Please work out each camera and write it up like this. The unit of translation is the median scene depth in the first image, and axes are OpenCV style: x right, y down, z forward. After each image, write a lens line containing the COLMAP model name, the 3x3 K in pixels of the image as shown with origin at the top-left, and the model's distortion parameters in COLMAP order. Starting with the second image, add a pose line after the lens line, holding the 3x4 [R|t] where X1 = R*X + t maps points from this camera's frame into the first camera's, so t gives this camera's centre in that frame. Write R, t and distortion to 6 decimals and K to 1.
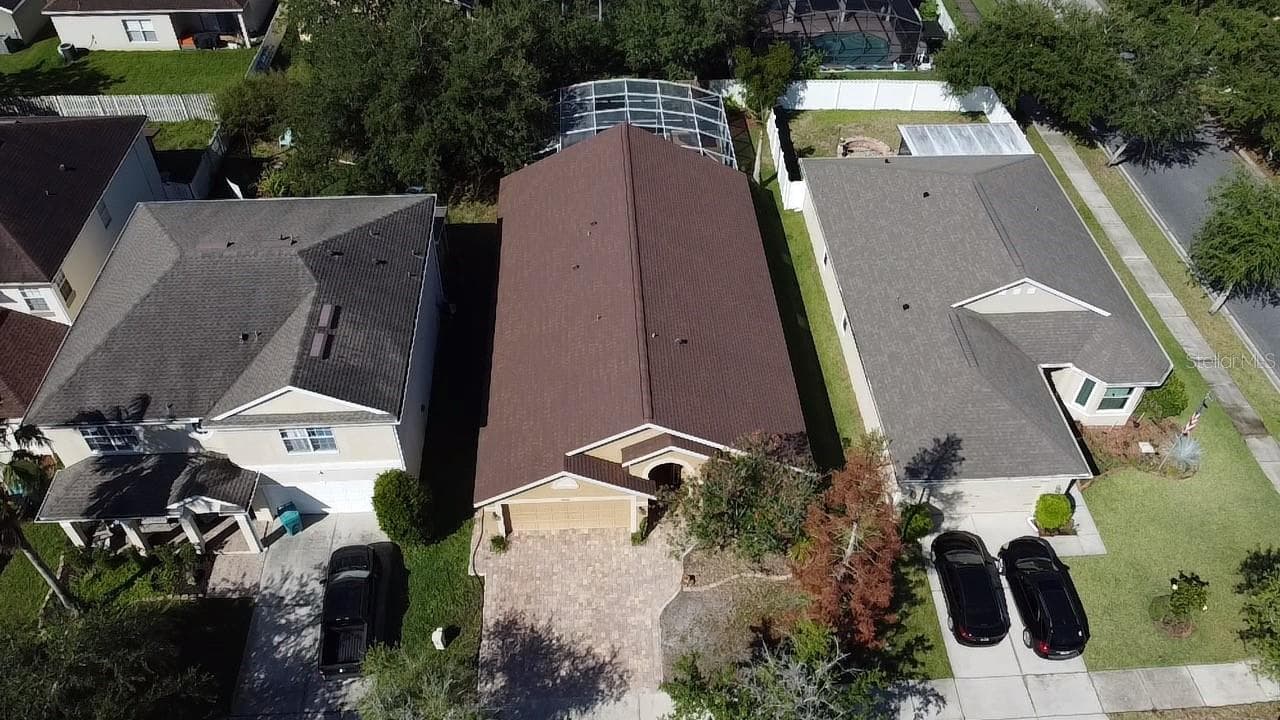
lens RADIAL K [[954.4, 0, 640.0], [0, 954.4, 360.0], [0, 0, 1]] dist [0.000272, -0.000189]
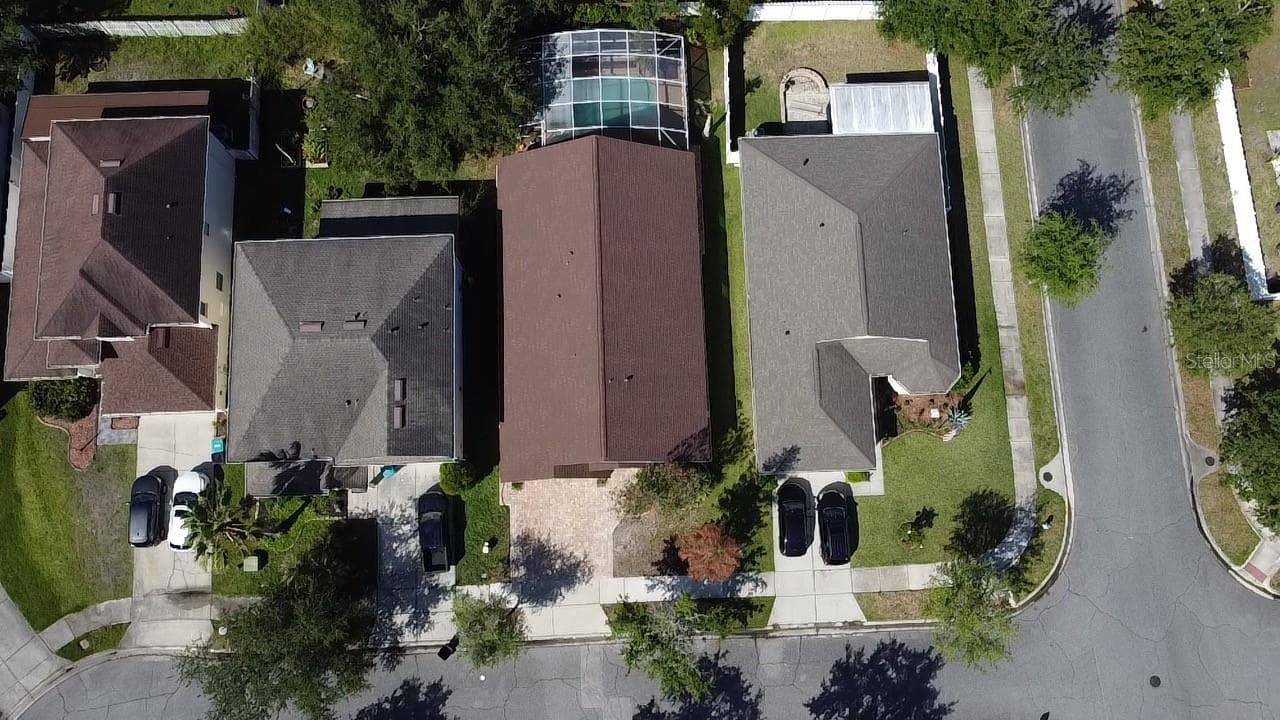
lens RADIAL K [[943.6, 0, 640.0], [0, 943.6, 360.0], [0, 0, 1]] dist [-0.000243, -0.003430]
pose [[0.999832, 0.018334, 0.000080, 0.065047], [-0.015290, 0.831422, 0.555432, -0.942020], [0.010117, -0.555340, 0.831562, -0.249087]]
